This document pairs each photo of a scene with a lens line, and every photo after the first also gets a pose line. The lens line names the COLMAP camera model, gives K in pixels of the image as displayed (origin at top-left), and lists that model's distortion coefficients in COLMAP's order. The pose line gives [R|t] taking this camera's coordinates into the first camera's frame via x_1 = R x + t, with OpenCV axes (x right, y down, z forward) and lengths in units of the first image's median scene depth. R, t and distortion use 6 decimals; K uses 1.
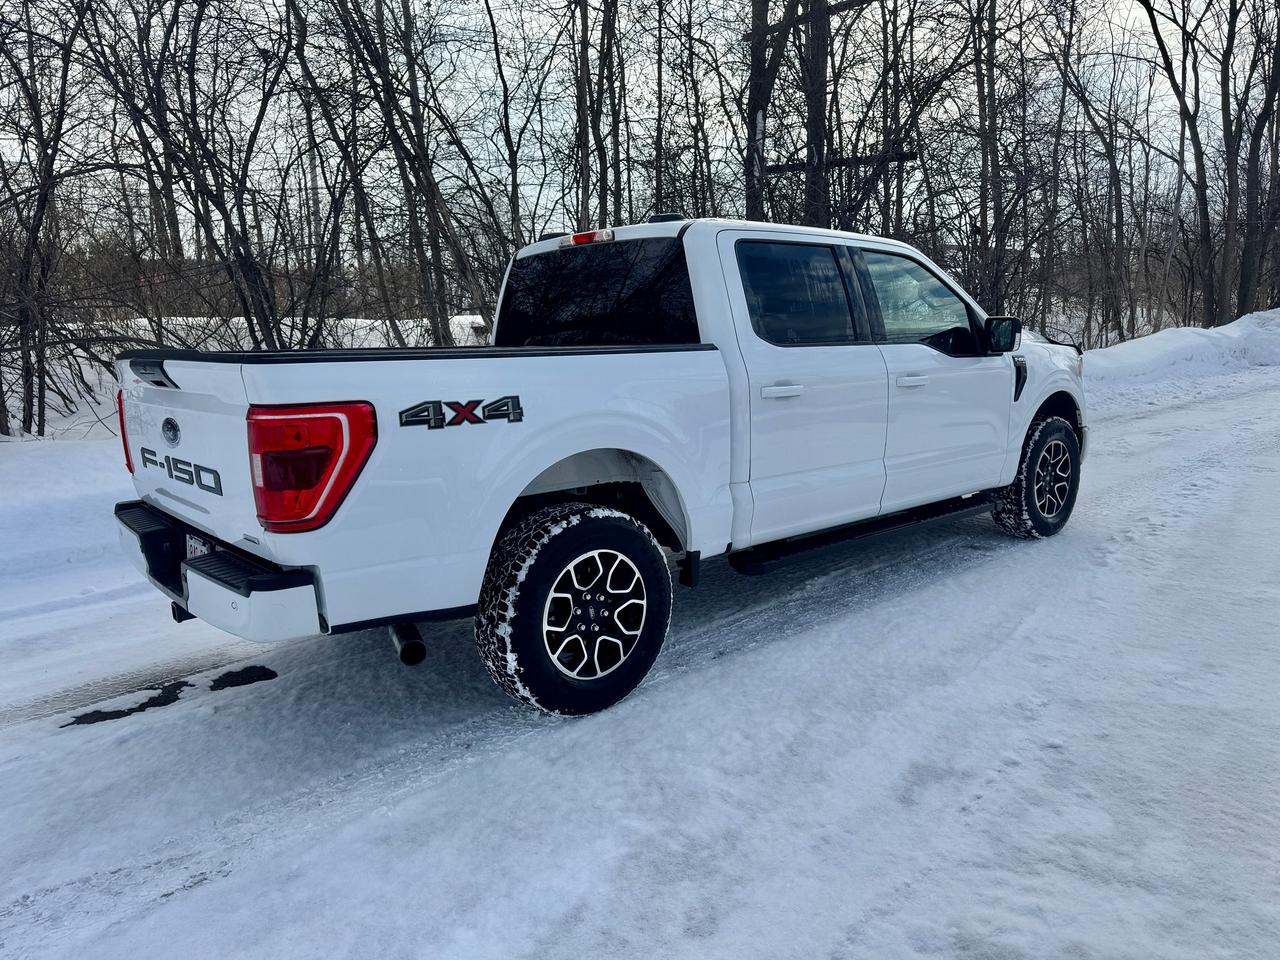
lens RADIAL K [[909.7, 0, 646.5], [0, 909.7, 473.9], [0, 0, 1]] dist [0.050133, -0.058004]
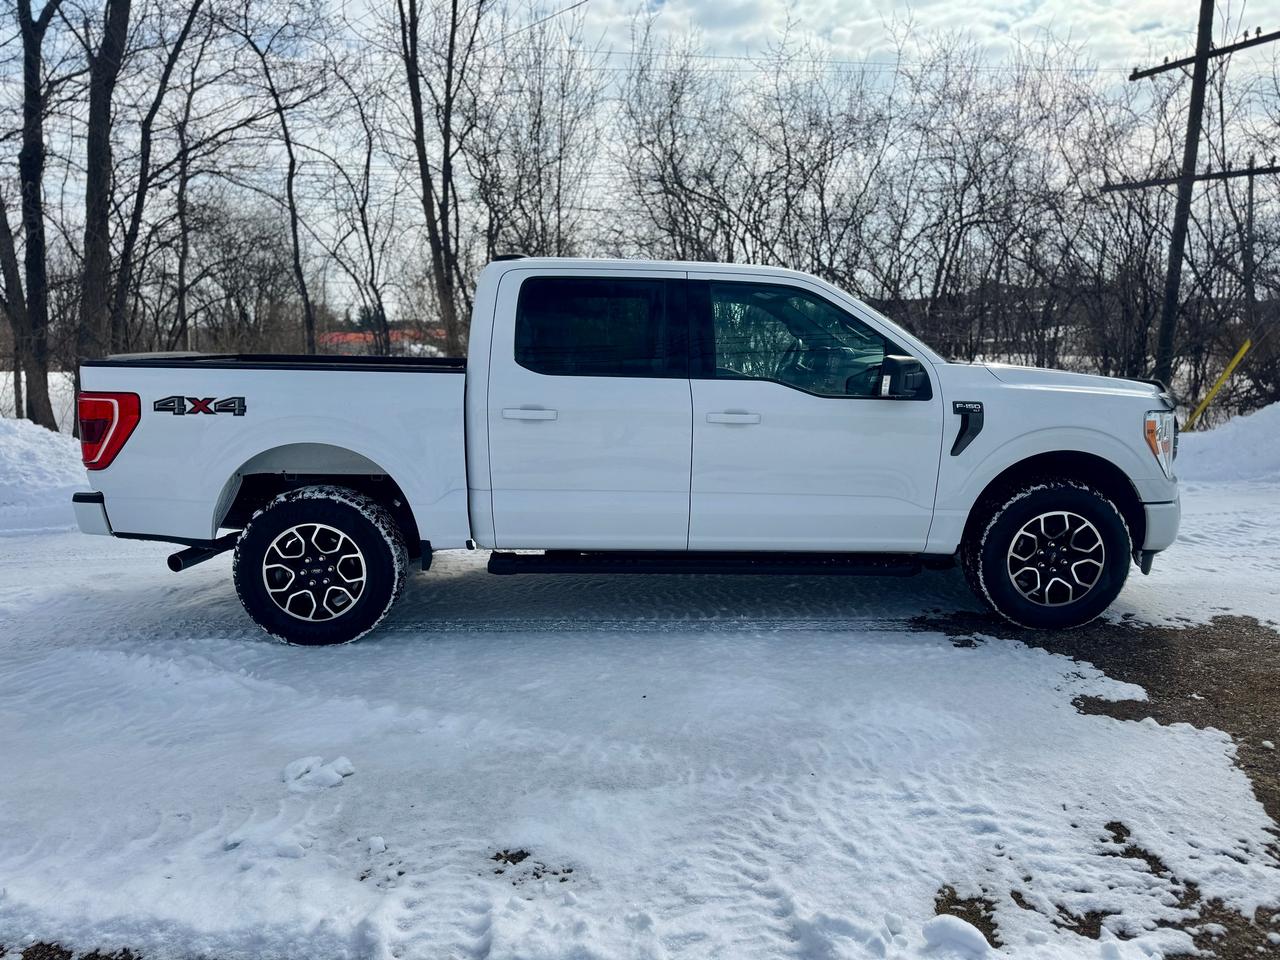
lens RADIAL K [[909.7, 0, 636.4], [0, 909.7, 486.3], [0, 0, 1]] dist [0.050133, -0.058004]
pose [[0.772887, 0.128551, -0.621386, 1.002272], [-0.125419, 0.990893, 0.048996, -0.078526], [0.622025, 0.040066, 0.781971, 0.235894]]
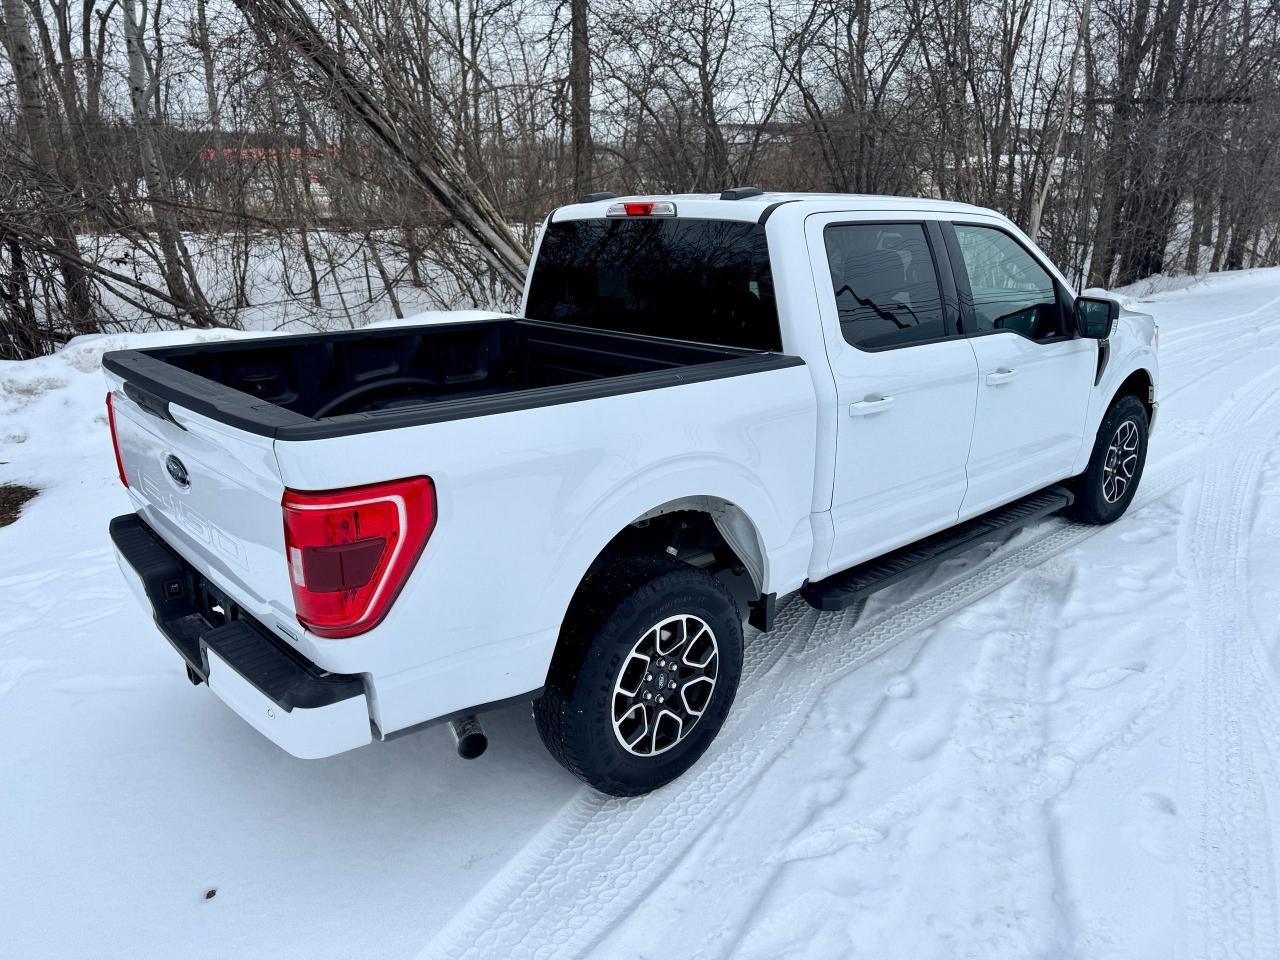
lens RADIAL K [[907.5, 0, 637.6], [0, 907.5, 481.1], [0, 0, 1]] dist [0.048219, -0.048119]
pose [[0.999672, 0.016481, 0.019609, -0.096519], [-0.018933, 0.991033, 0.132270, -0.138814], [-0.017253, -0.132598, 0.991020, 0.135719]]
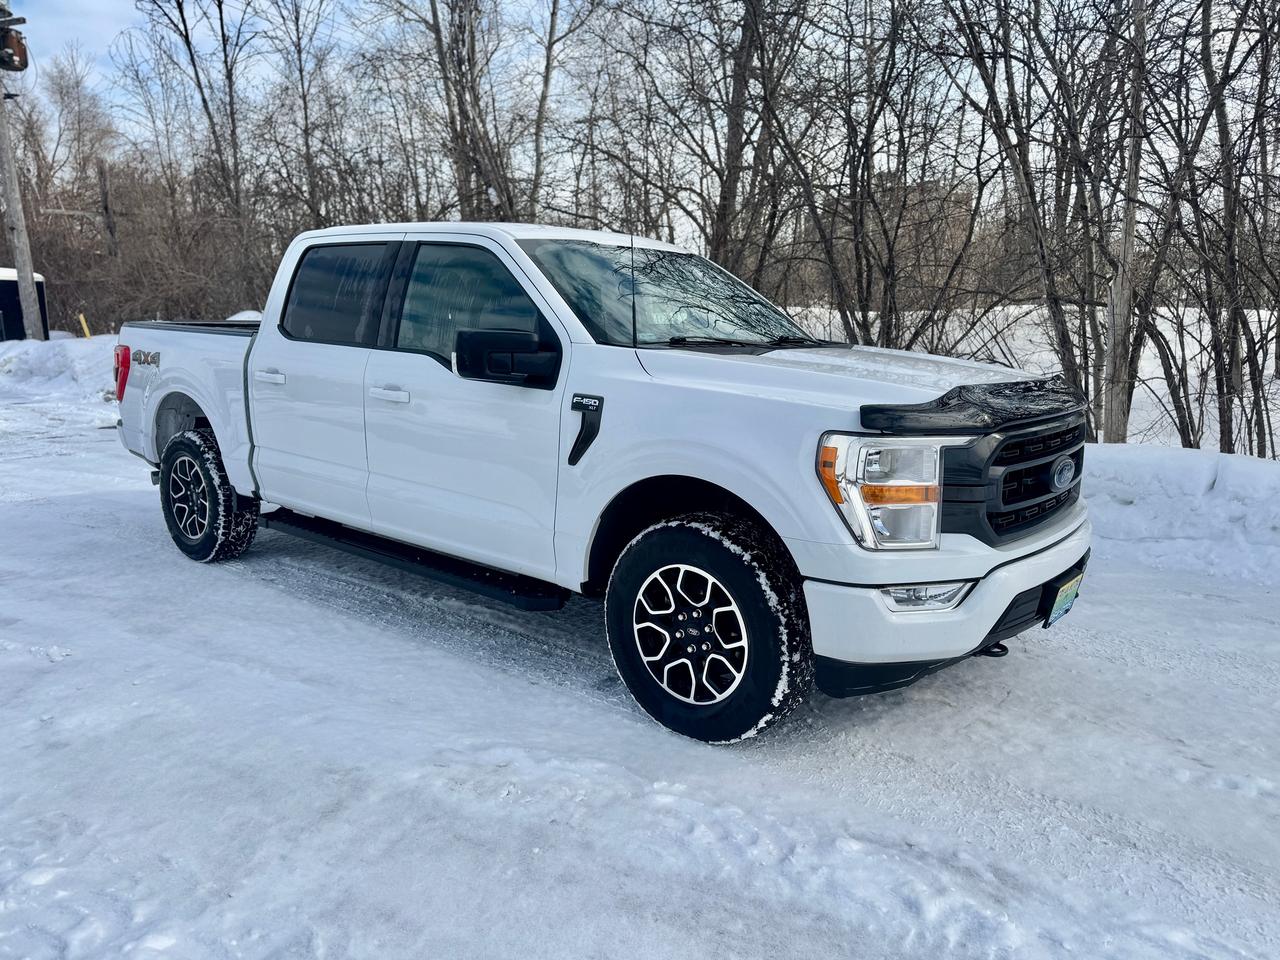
lens RADIAL K [[909.7, 0, 645.5], [0, 909.7, 478.7], [0, 0, 1]] dist [0.050133, -0.058004]
pose [[0.159574, 0.200117, -0.966690, 1.462374], [-0.180537, 0.968639, 0.170719, -0.266060], [0.970537, 0.147281, 0.190698, 1.331087]]
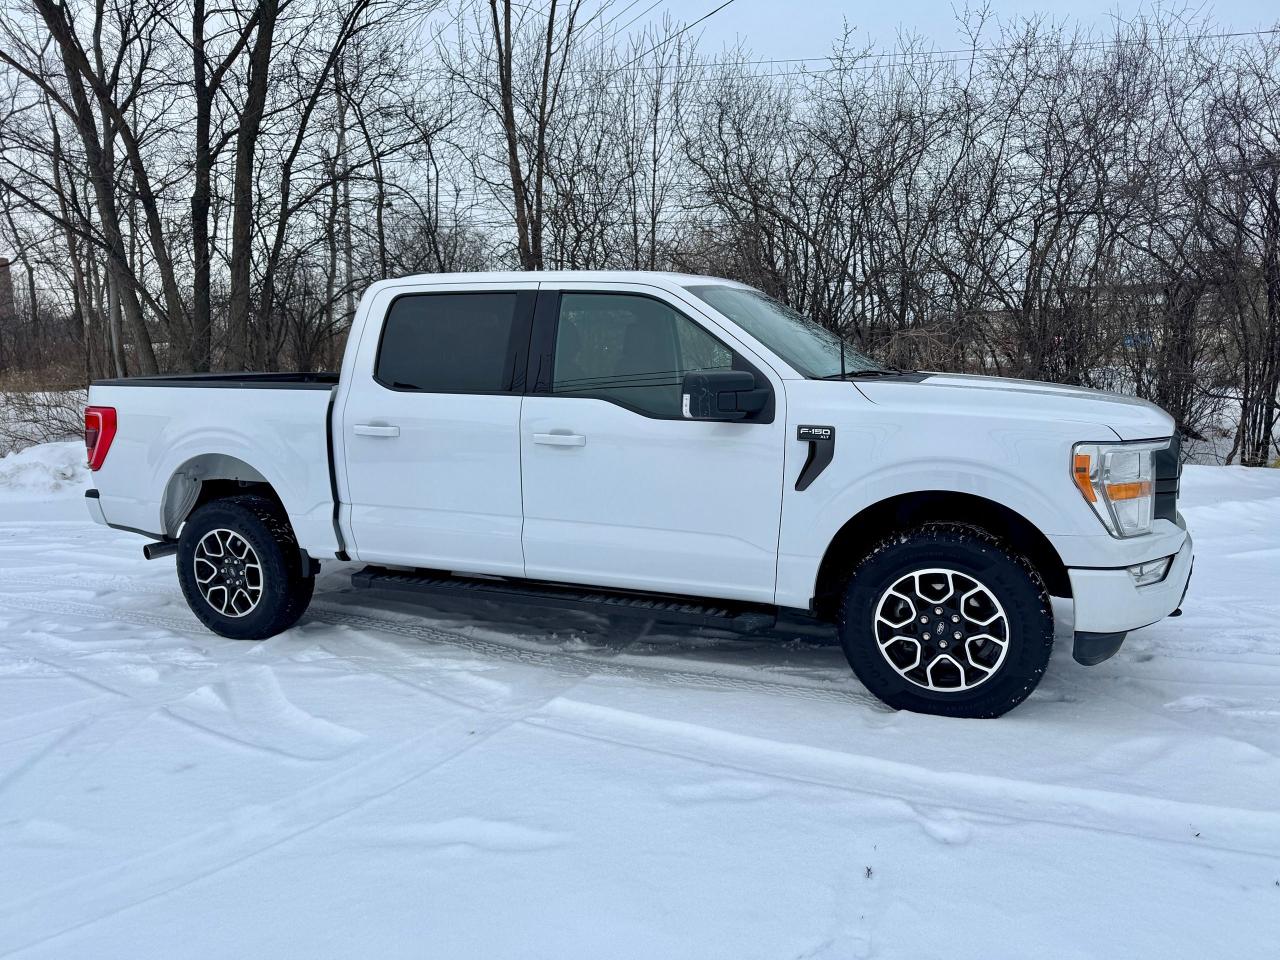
lens RADIAL K [[907.5, 0, 636.6], [0, 907.5, 472.7], [0, 0, 1]] dist [0.048219, -0.048119]
pose [[0.439563, 0.142324, -0.886864, 1.364424], [-0.136705, 0.986464, 0.090552, -0.196259], [0.887748, 0.081436, 0.453070, 0.827887]]
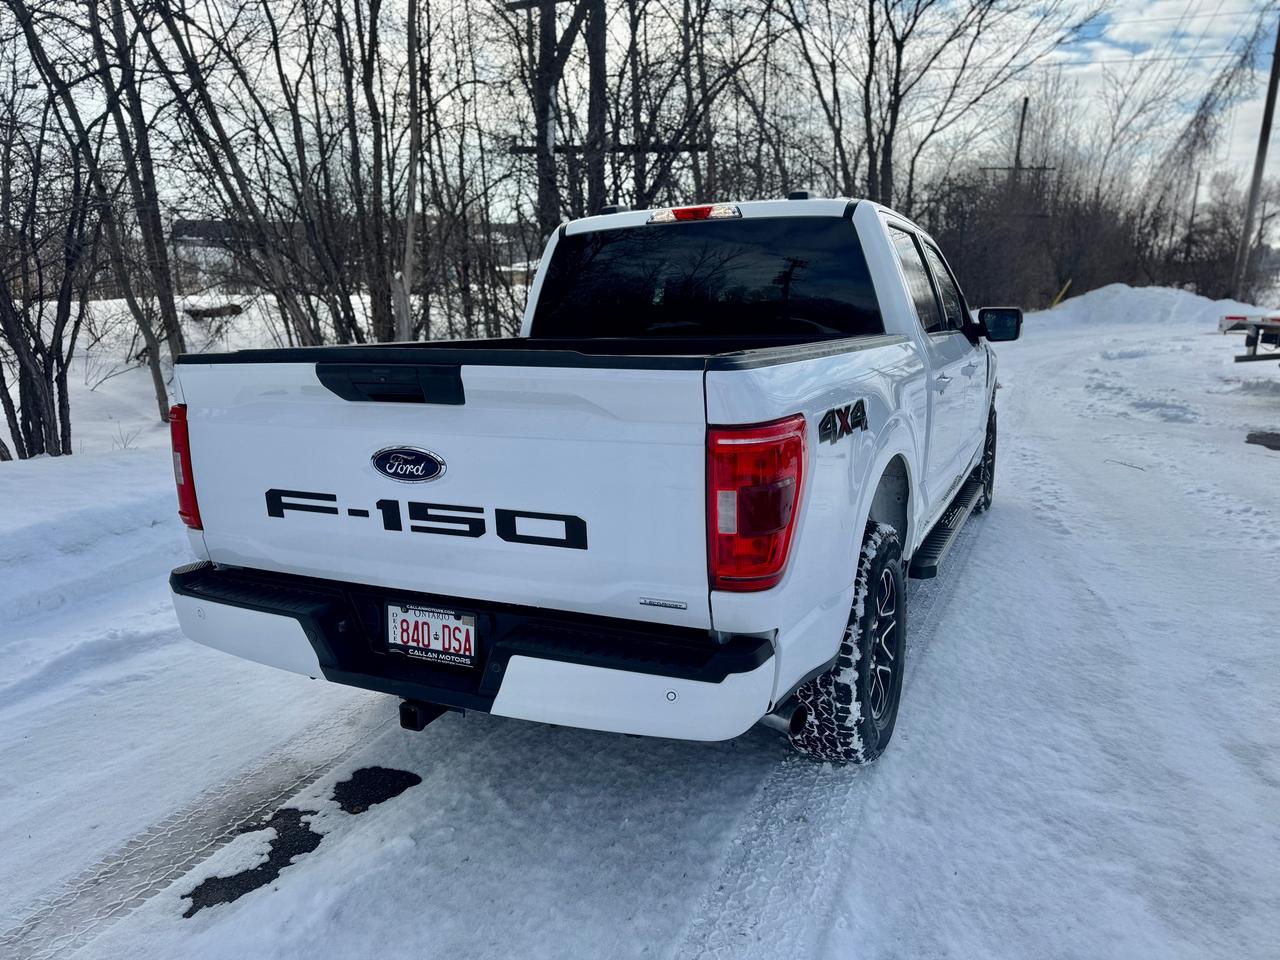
lens RADIAL K [[909.7, 0, 643.0], [0, 909.7, 481.0], [0, 0, 1]] dist [0.050133, -0.058004]
pose [[0.918830, -0.065657, 0.389153, -0.549921], [0.057172, 0.997807, 0.033359, -0.041022], [-0.390490, -0.008403, 0.920569, 0.249830]]
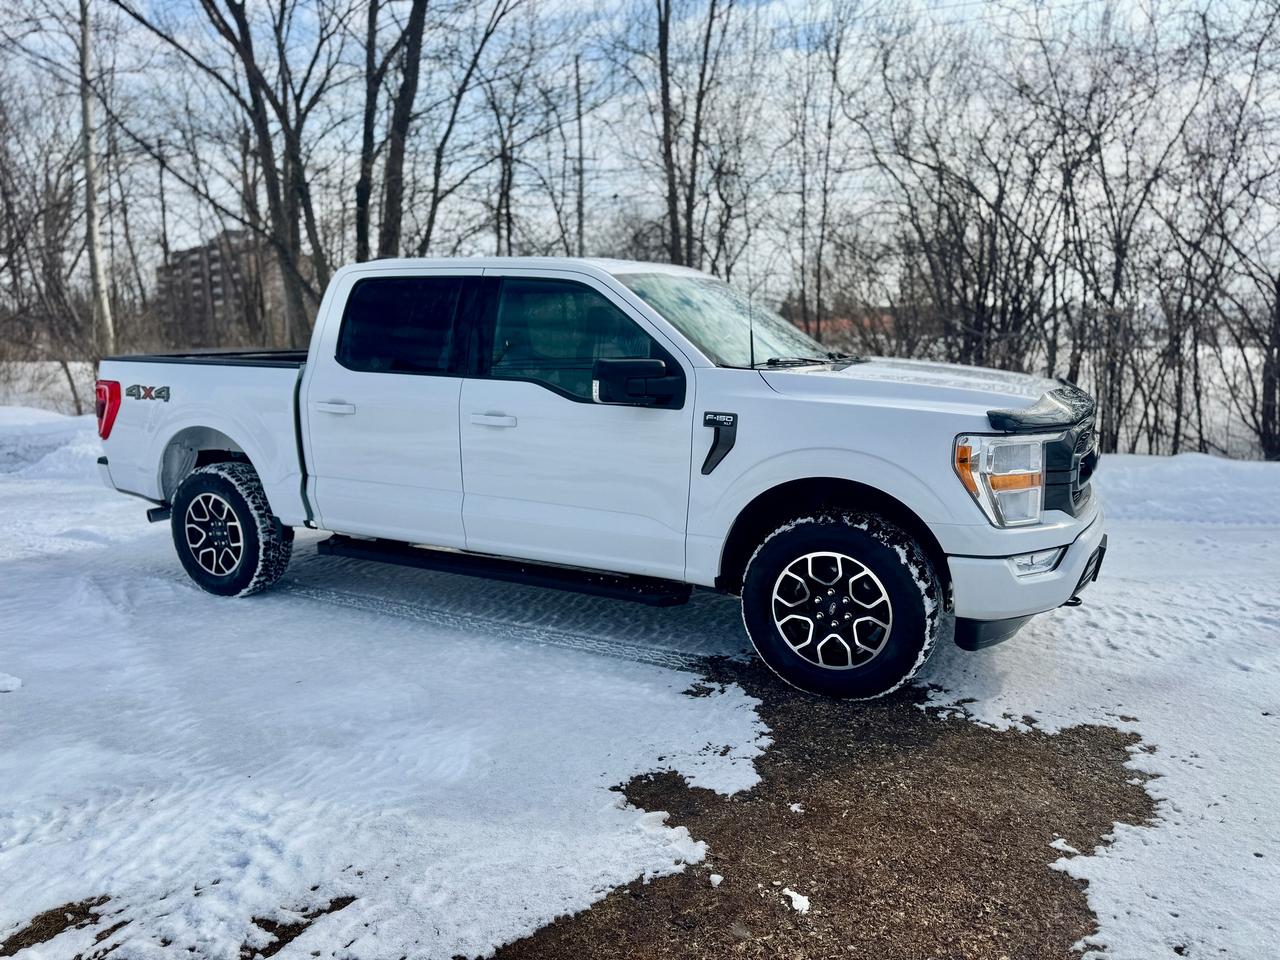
lens RADIAL K [[909.7, 0, 638.9], [0, 909.7, 487.1], [0, 0, 1]] dist [0.050133, -0.058004]
pose [[0.362673, 0.187480, -0.912863, 1.488535], [-0.151155, 0.978418, 0.140891, -0.231330], [0.919576, 0.086887, 0.383184, 0.968531]]
